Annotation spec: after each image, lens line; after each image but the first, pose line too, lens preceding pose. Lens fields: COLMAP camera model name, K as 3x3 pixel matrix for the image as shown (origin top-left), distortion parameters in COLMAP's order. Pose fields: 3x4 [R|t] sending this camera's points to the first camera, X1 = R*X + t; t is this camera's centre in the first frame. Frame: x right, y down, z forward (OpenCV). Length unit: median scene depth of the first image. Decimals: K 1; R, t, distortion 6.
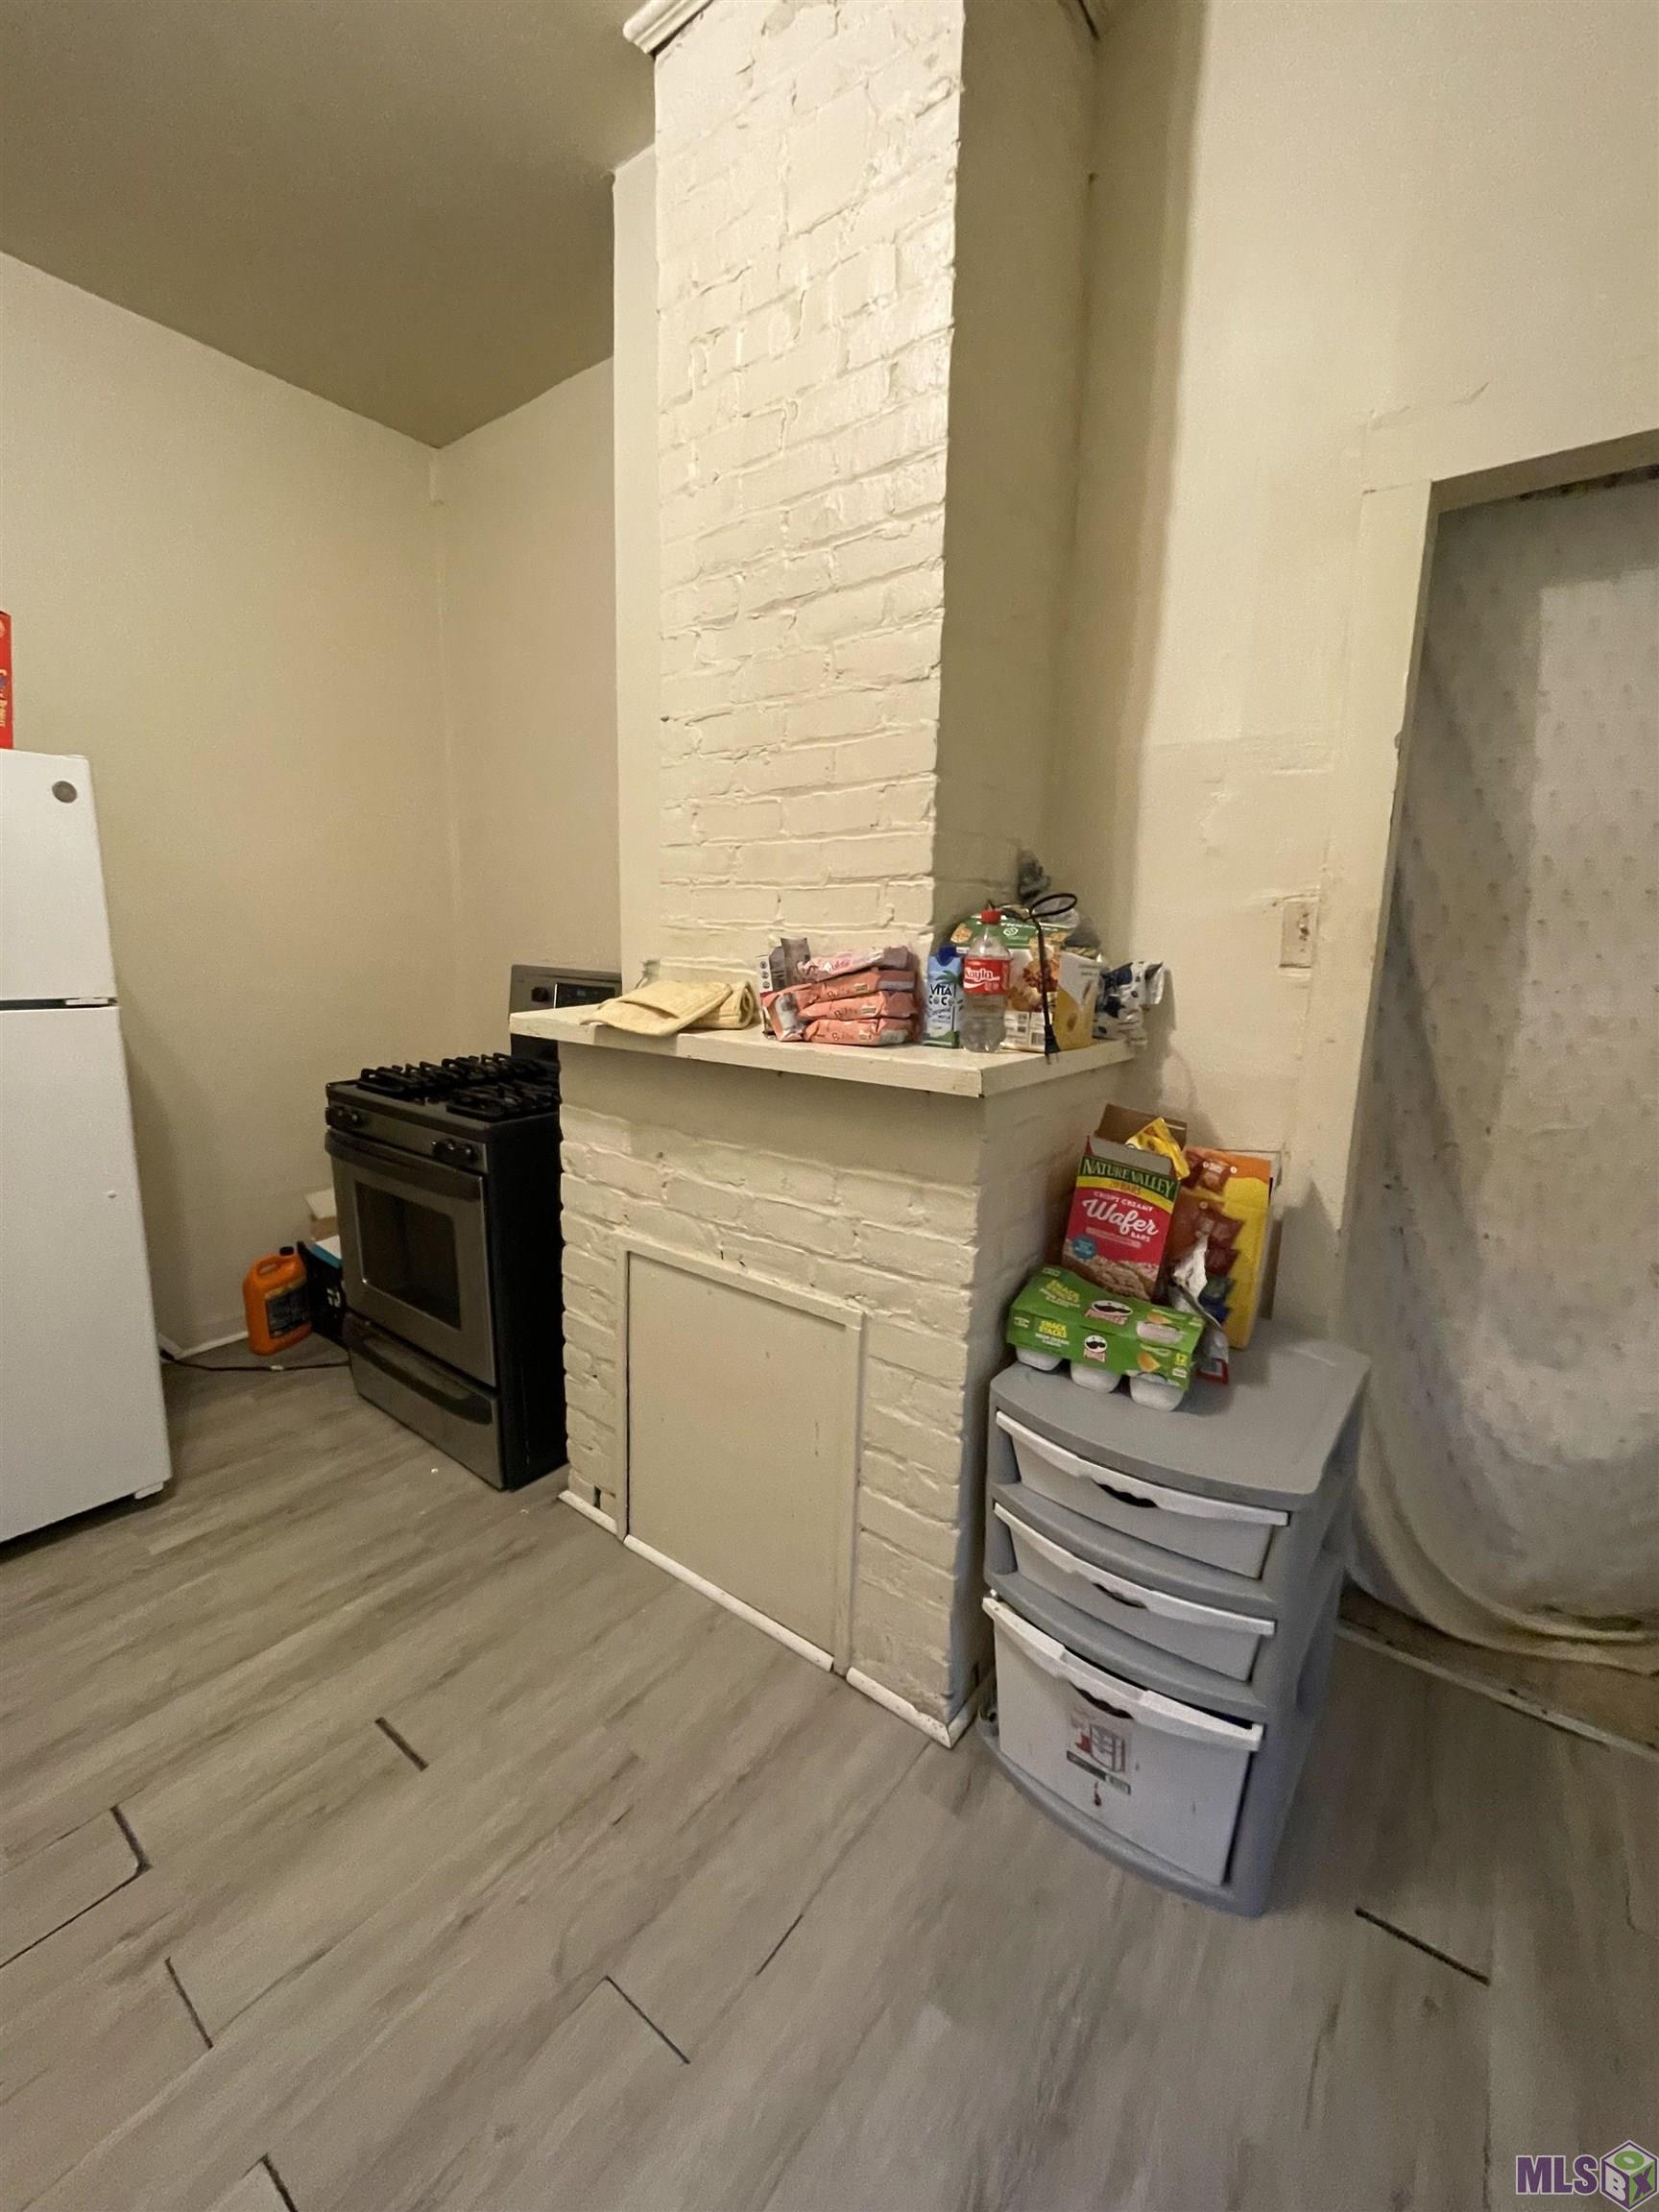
lens RADIAL K [[902.7, 0, 829.5], [0, 902.7, 1106.0], [0, 0, 1]] dist [0.001829, 0.000753]
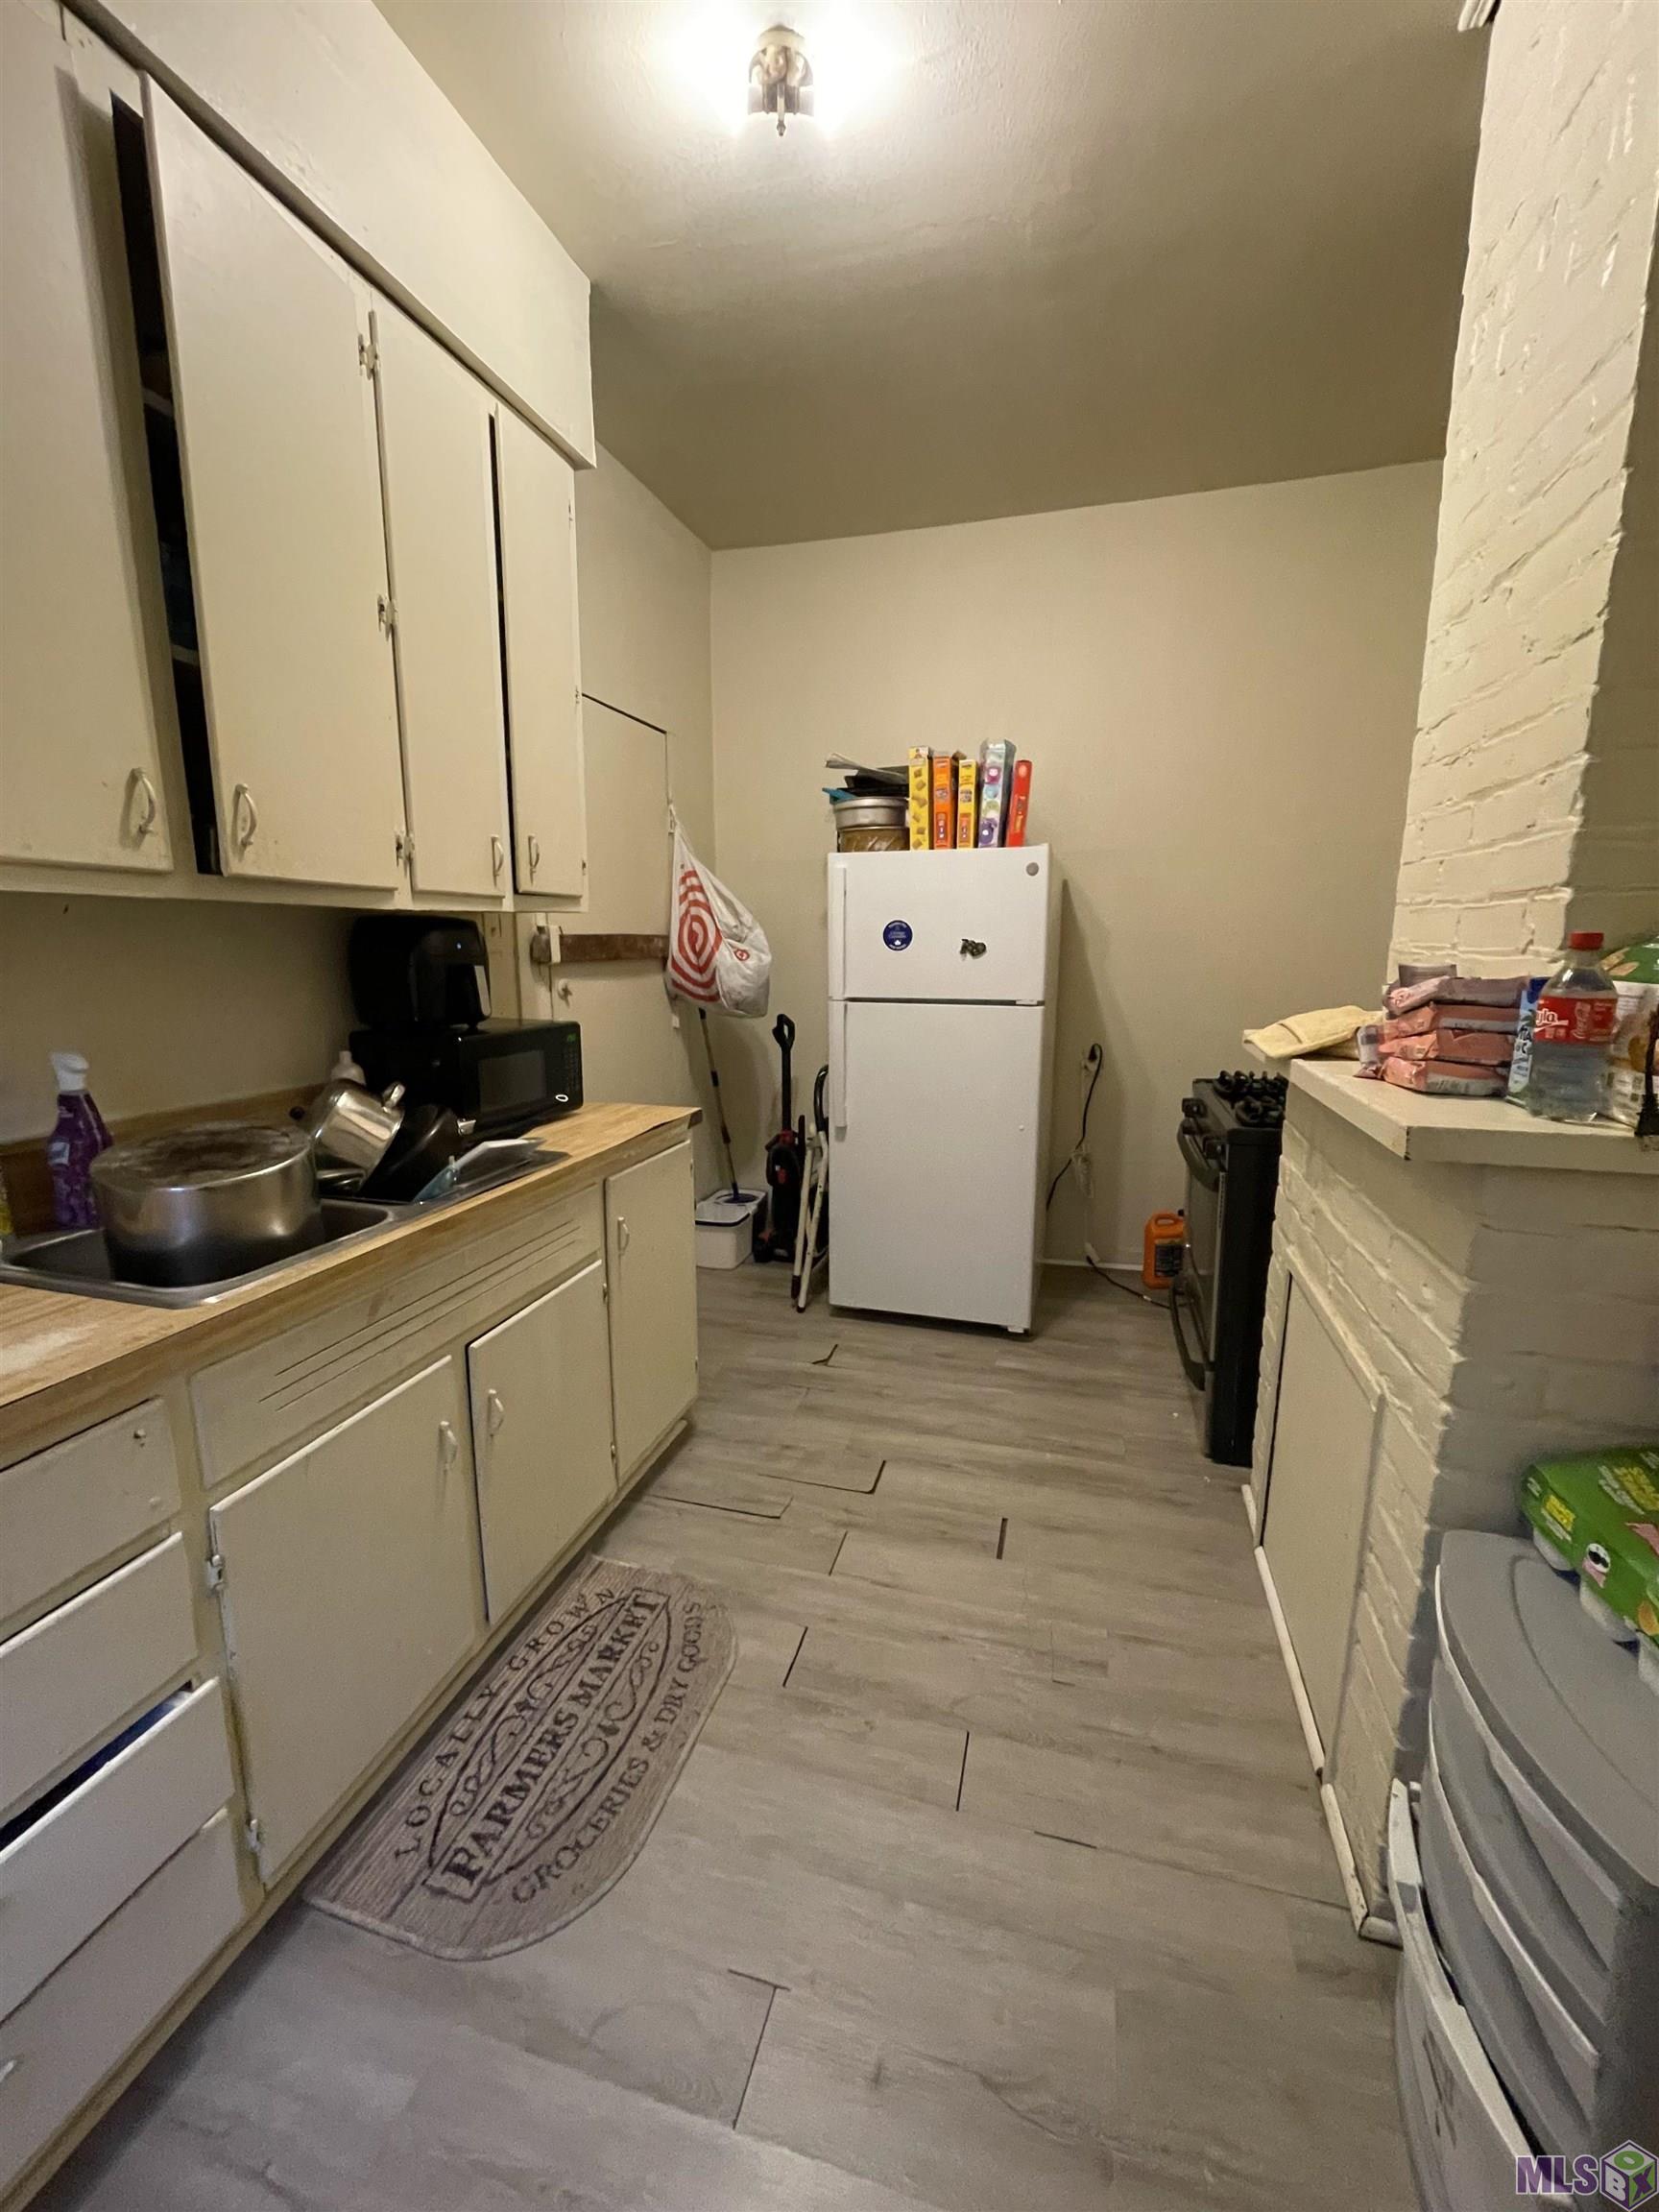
lens RADIAL K [[902.7, 0, 829.5], [0, 902.7, 1106.0], [0, 0, 1]] dist [0.001829, 0.000753]
pose [[0.362201, 0.148490, -0.920196, 0.592809], [-0.158321, 0.982685, 0.096257, -0.043199], [0.918556, 0.110822, 0.379438, 0.143716]]
